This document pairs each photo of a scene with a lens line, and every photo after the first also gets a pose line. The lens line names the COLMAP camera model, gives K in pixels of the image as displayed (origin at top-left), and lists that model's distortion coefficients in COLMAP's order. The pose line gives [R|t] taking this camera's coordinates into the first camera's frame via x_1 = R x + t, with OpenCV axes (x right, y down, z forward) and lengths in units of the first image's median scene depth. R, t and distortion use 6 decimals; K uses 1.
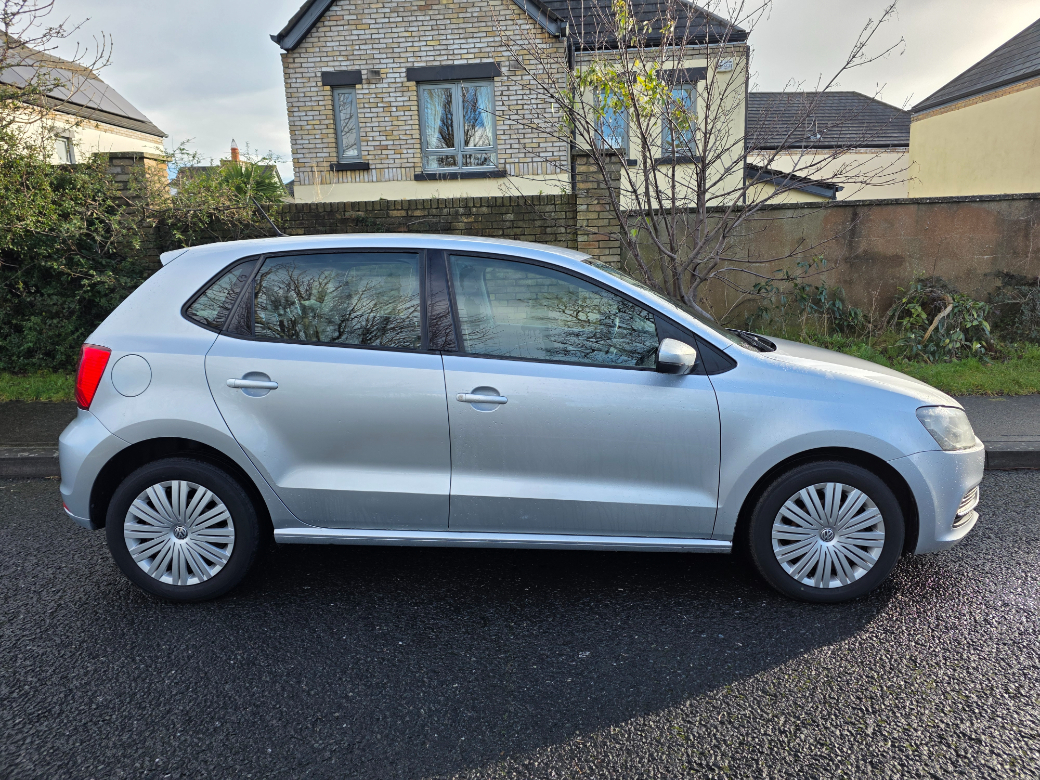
lens RADIAL K [[679.6, 0, 524.6], [0, 679.6, 383.9], [0, 0, 1]] dist [0.003322, -0.007267]
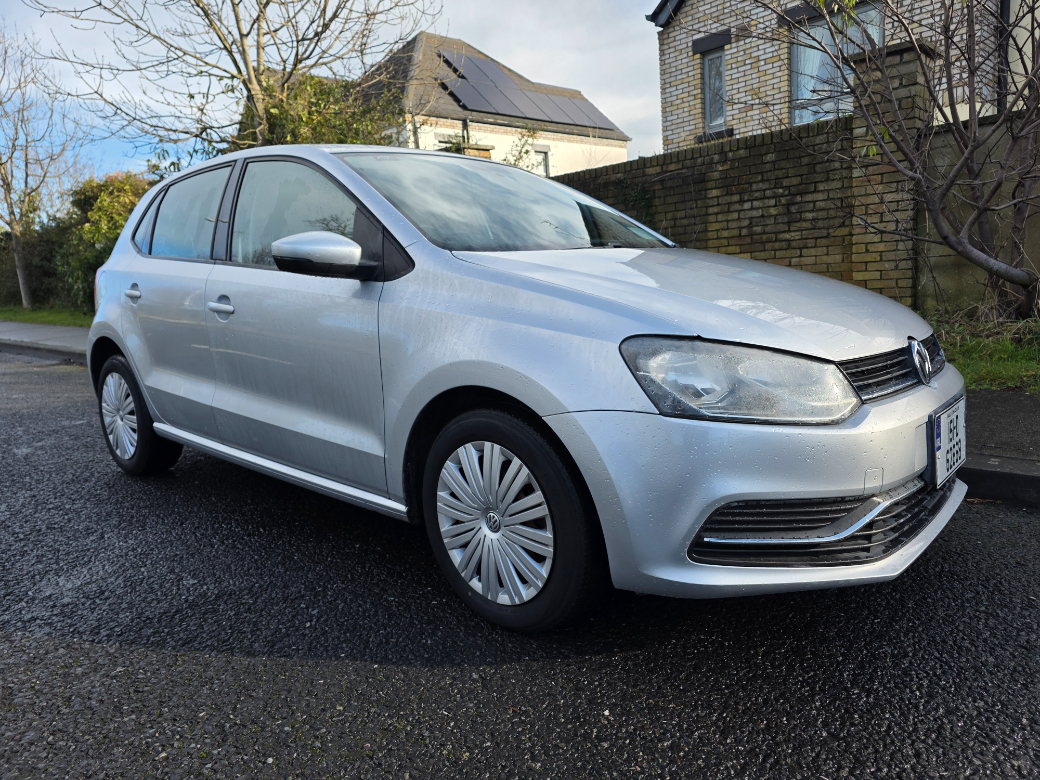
lens RADIAL K [[679.6, 0, 520.6], [0, 679.6, 396.1], [0, 0, 1]] dist [0.003322, -0.007267]
pose [[0.767135, 0.087311, -0.635516, 0.174655], [-0.070968, 0.996164, 0.051194, 0.013109], [0.637548, 0.005828, 0.770389, 0.102191]]
